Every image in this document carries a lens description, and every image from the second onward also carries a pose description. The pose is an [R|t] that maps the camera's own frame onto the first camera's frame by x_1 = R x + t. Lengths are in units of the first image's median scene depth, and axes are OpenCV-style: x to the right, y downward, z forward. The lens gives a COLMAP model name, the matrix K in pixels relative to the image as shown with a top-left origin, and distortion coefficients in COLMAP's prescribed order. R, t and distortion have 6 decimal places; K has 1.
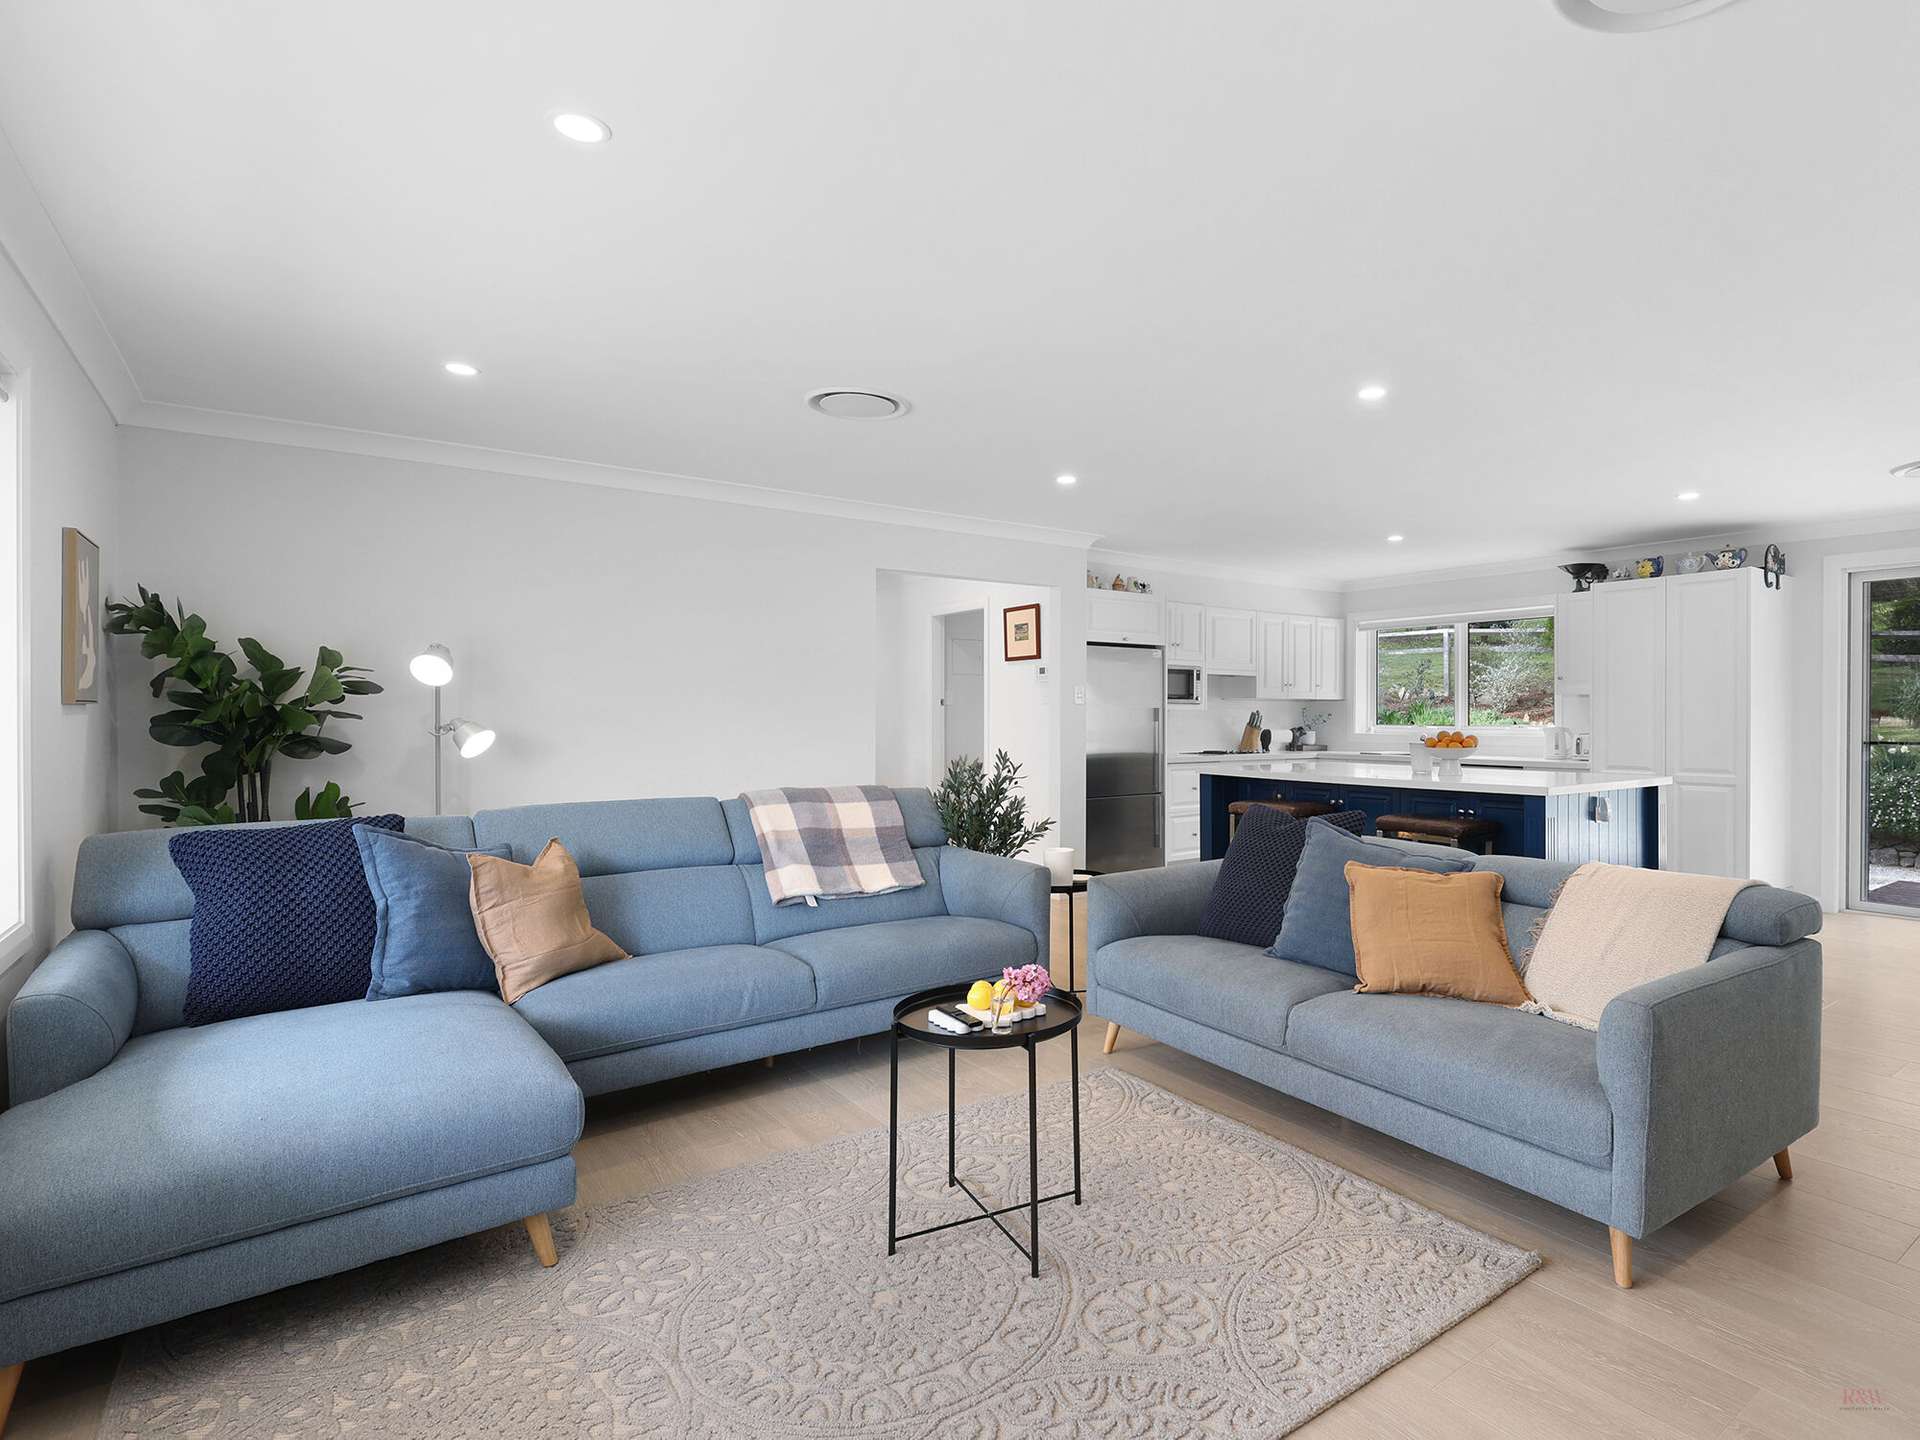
lens RADIAL K [[1034.6, 0, 1083.0], [0, 1034.6, 715.6], [0, 0, 1]] dist [-0.001235, -0.000090]
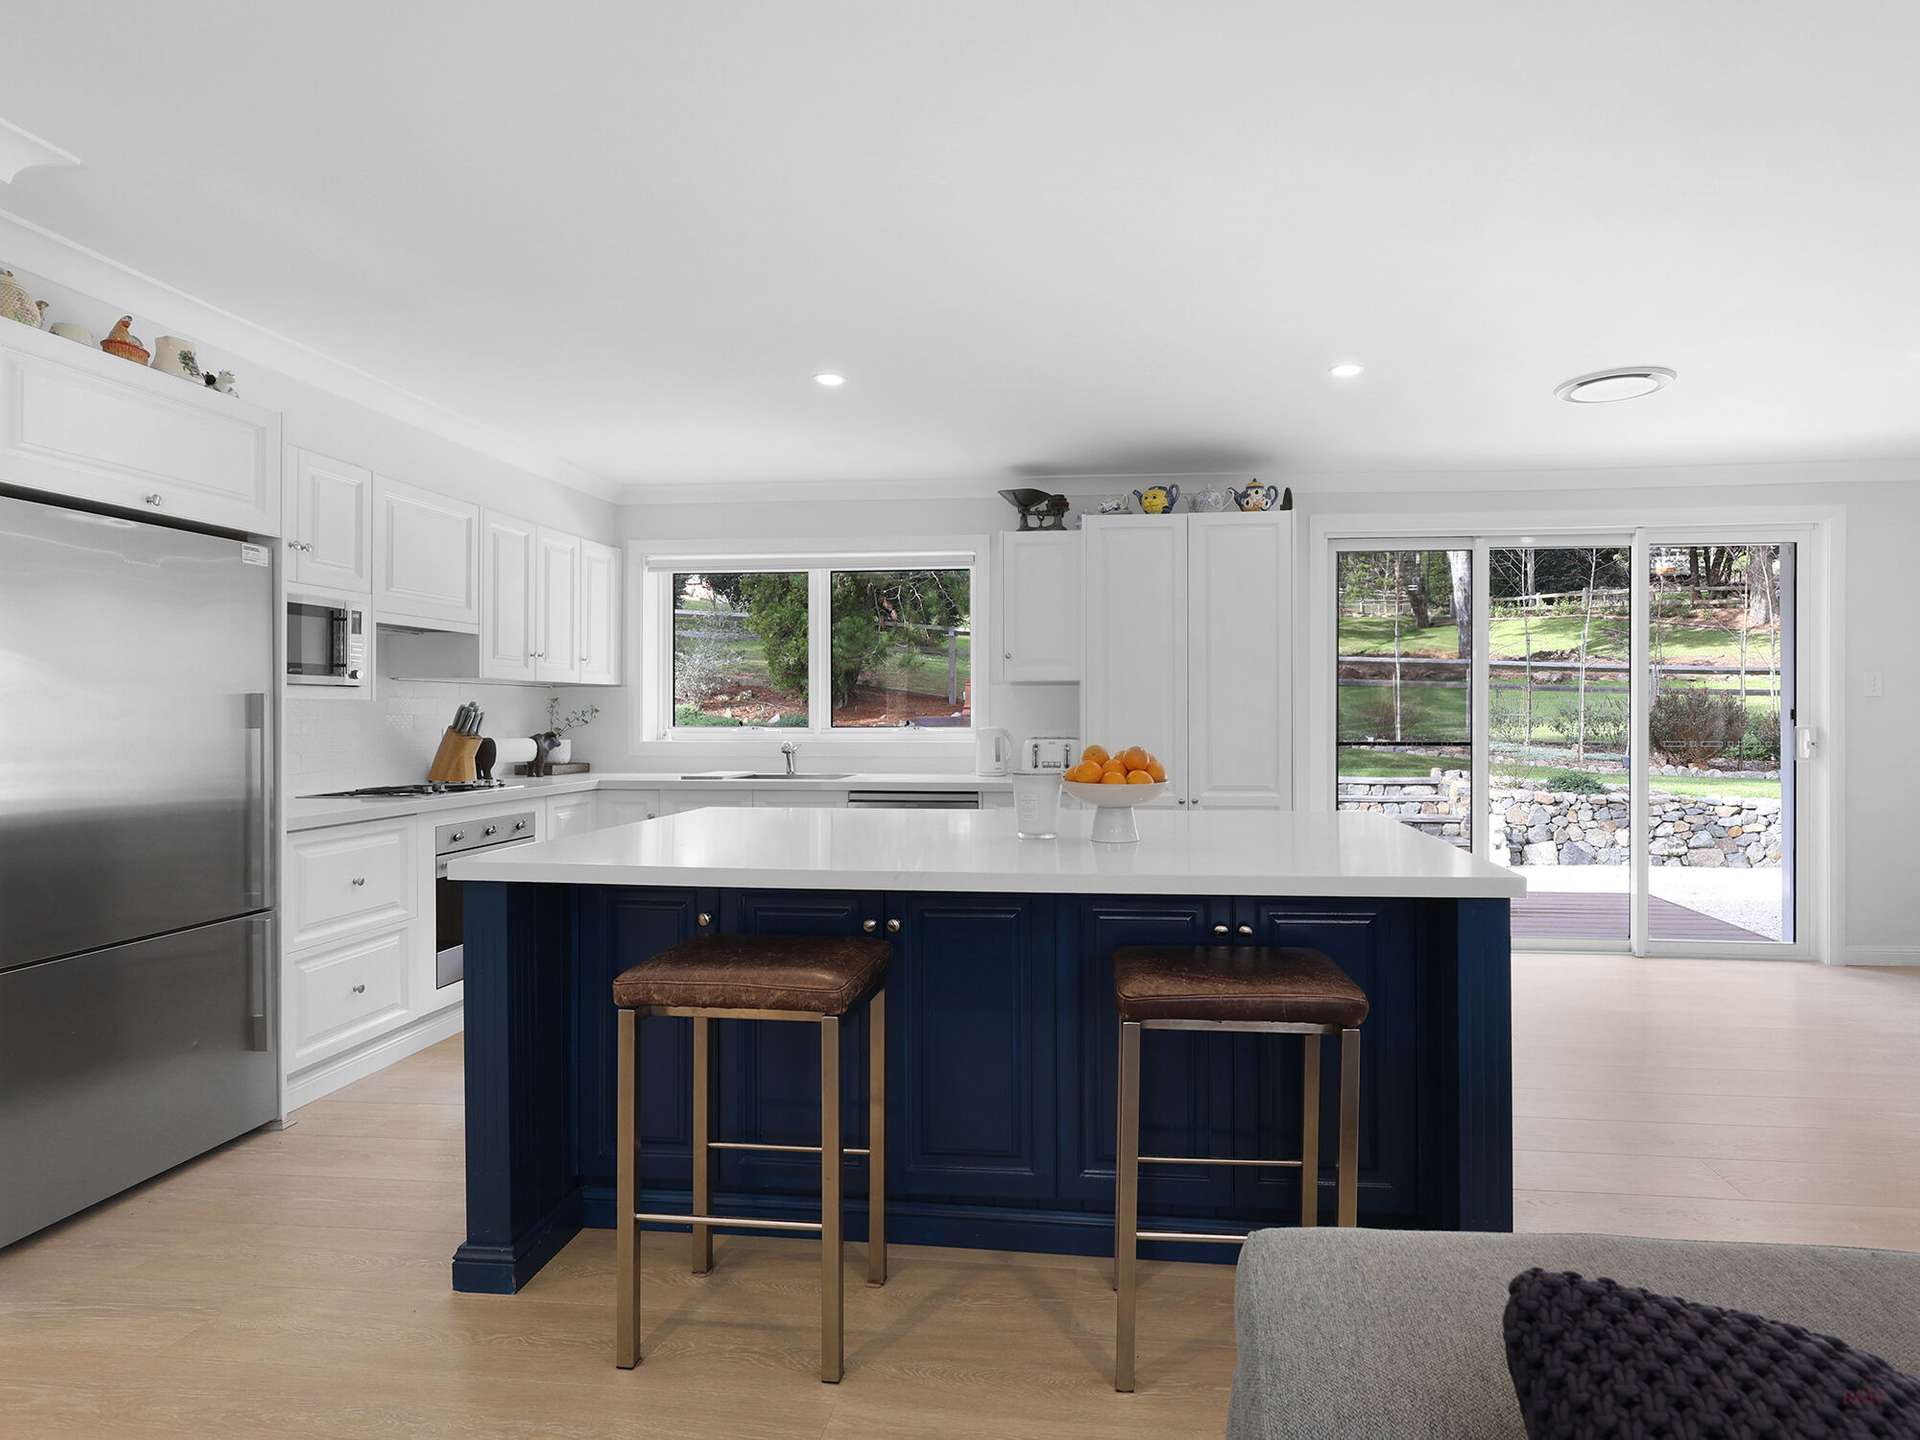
lens RADIAL K [[1018.6, 0, 1049.5], [0, 1018.6, 713.9], [0, 0, 1]] dist [0.000270, 0.000050]
pose [[0.691922, -0.003520, 0.721963, 0.000876], [0.000052, 0.999988, 0.004826, -0.001724], [-0.721972, -0.003301, 0.691915, 0.515813]]
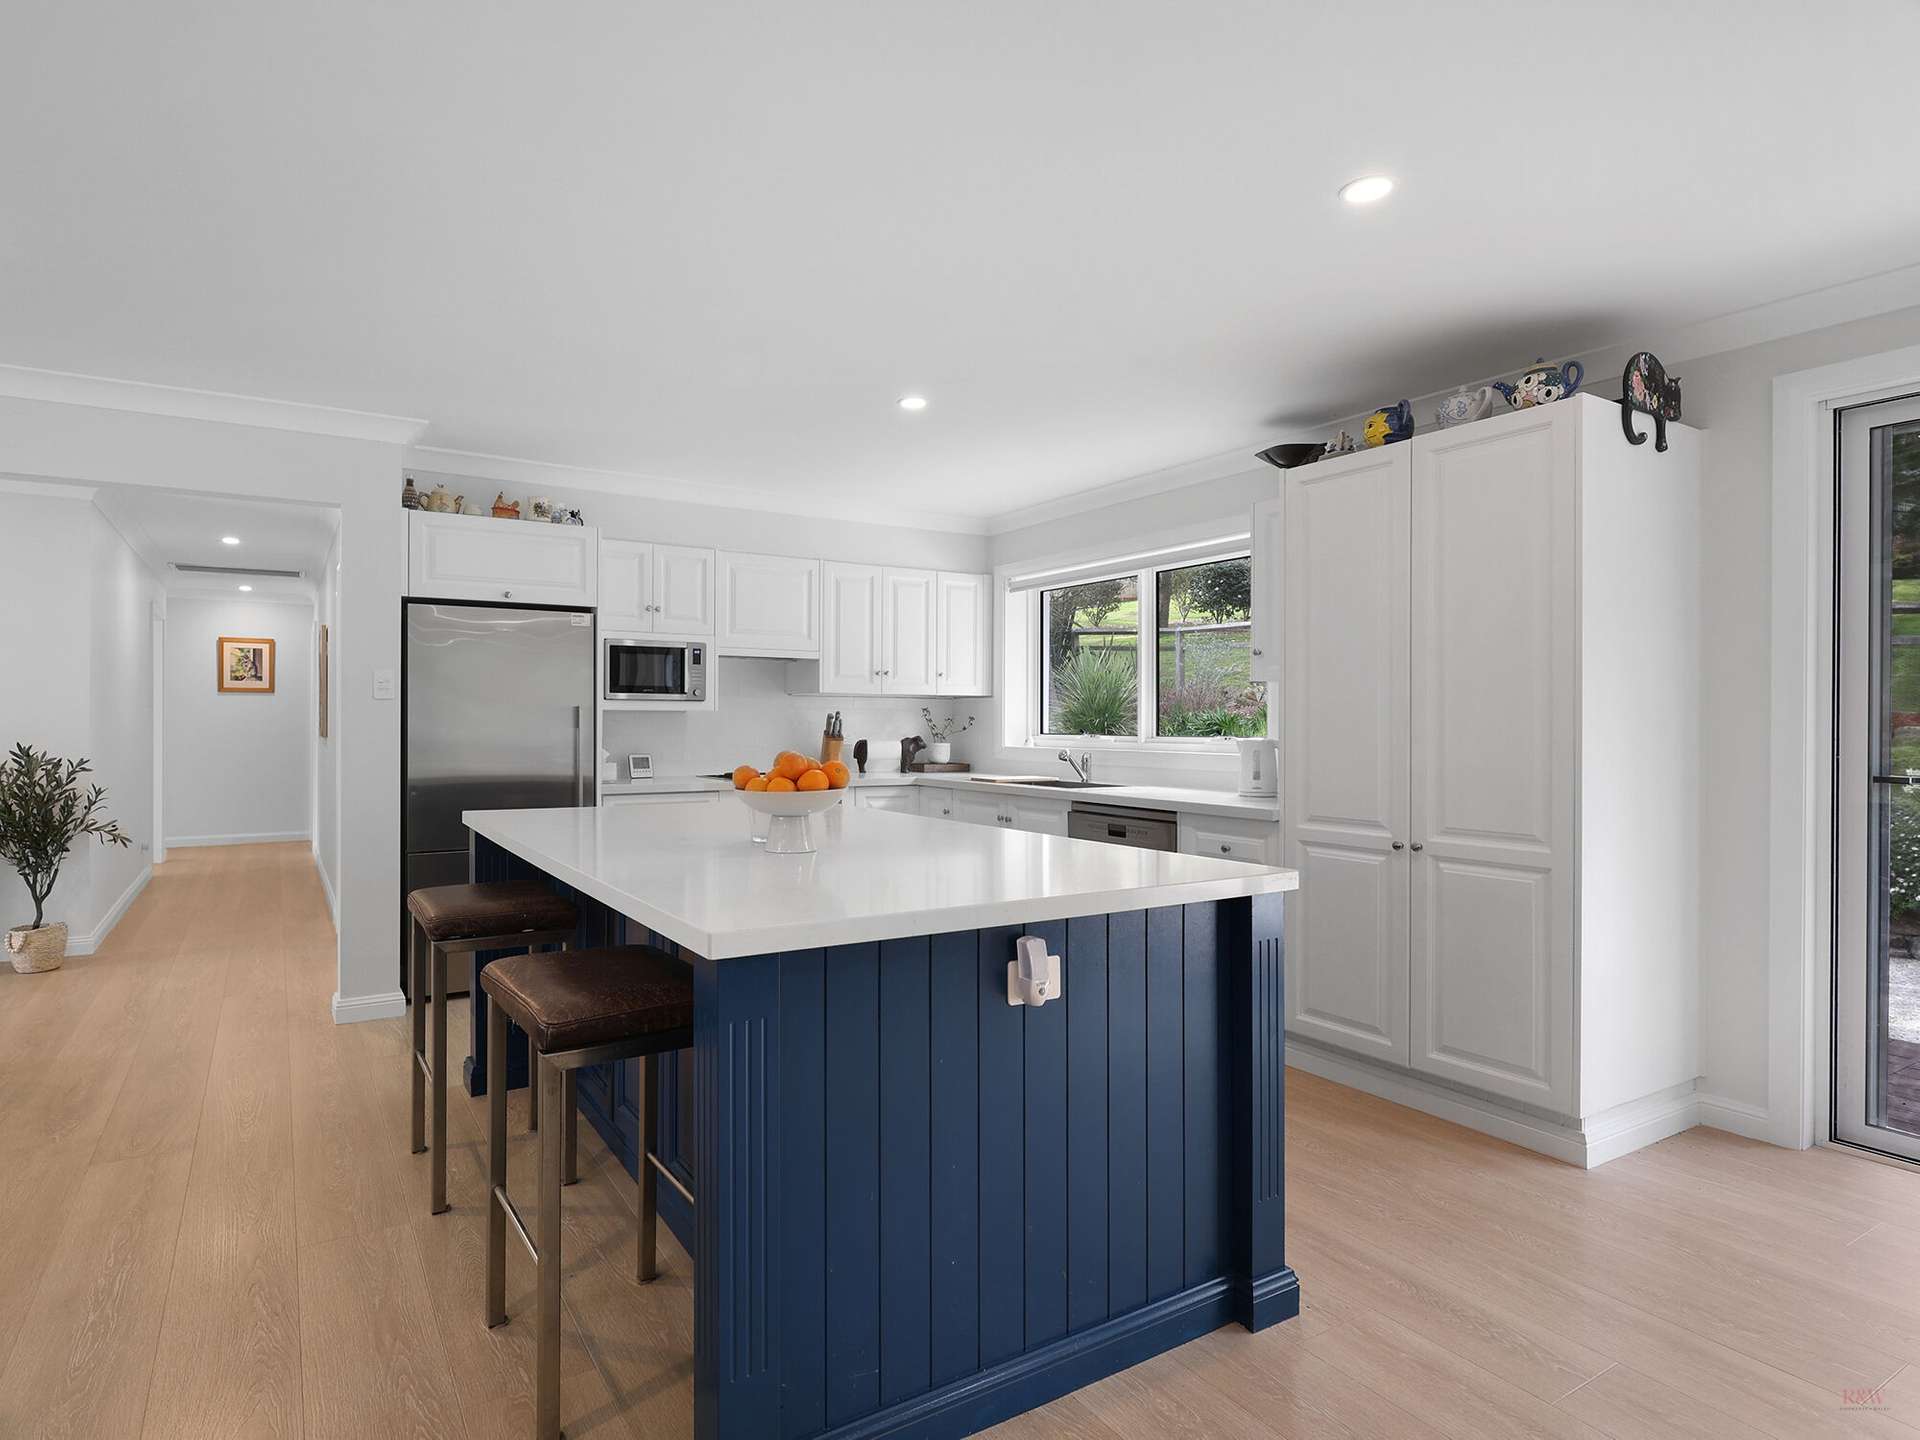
lens RADIAL K [[1011.4, 0, 847.9], [0, 1011.4, 719.5], [0, 0, 1]] dist [-0.006044, -0.000897]
pose [[0.985915, 0.001862, -0.167235, 0.332182], [-0.002109, 0.999997, -0.001299, 0.001146], [0.167232, 0.001634, 0.985916, 0.421009]]
